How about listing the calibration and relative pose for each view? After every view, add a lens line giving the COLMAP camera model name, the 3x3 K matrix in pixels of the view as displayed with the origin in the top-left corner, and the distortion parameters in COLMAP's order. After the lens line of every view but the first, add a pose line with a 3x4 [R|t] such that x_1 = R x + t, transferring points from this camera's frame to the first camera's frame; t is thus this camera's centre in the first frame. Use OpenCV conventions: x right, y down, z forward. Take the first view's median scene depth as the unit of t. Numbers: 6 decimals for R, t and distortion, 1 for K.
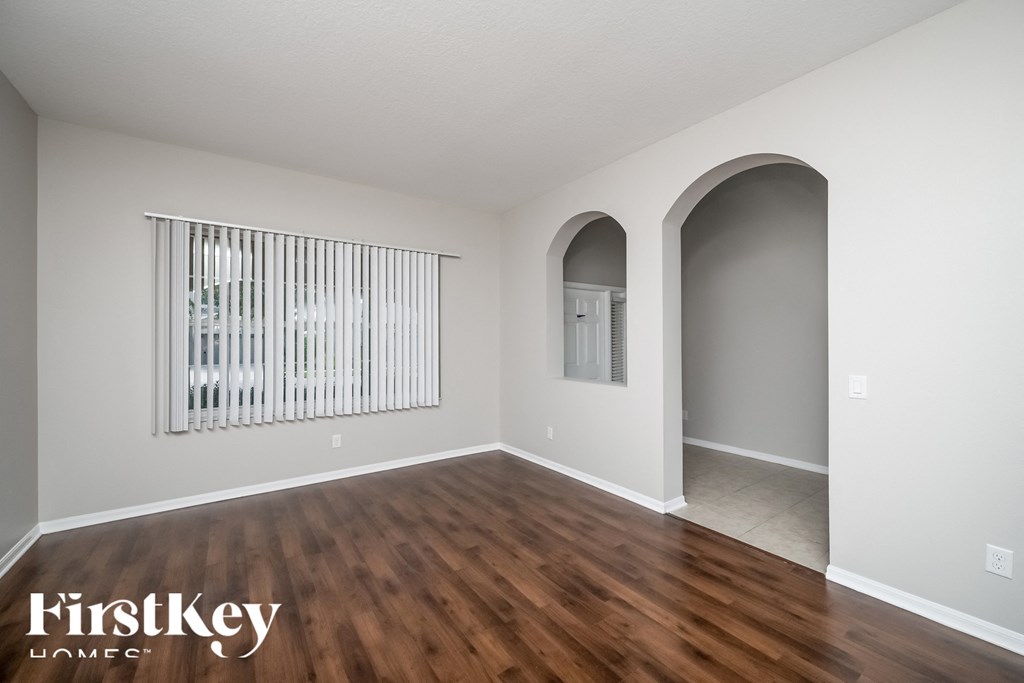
lens RADIAL K [[416.9, 0, 518.3], [0, 416.9, 339.4], [0, 0, 1]] dist [0.003232, -0.000014]
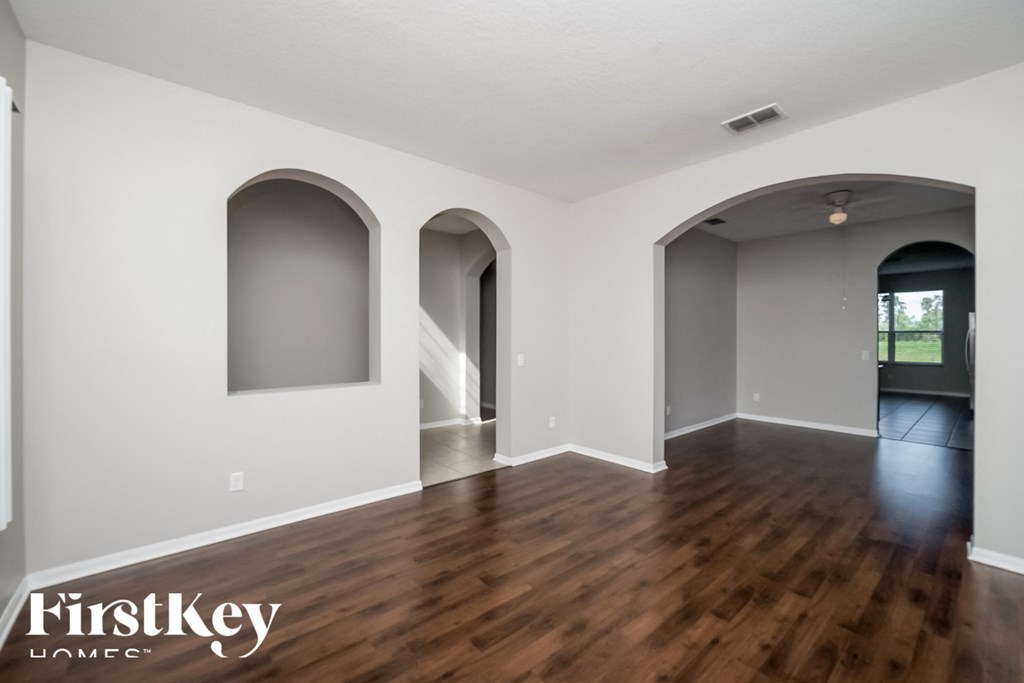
lens RADIAL K [[416.9, 0, 518.1], [0, 416.9, 340.1], [0, 0, 1]] dist [0.003232, -0.000014]
pose [[-0.100932, -0.006373, 0.994873, -1.153868], [-0.007569, 0.999955, 0.005638, 0.004706], [-0.994864, -0.006961, -0.100976, 1.229204]]
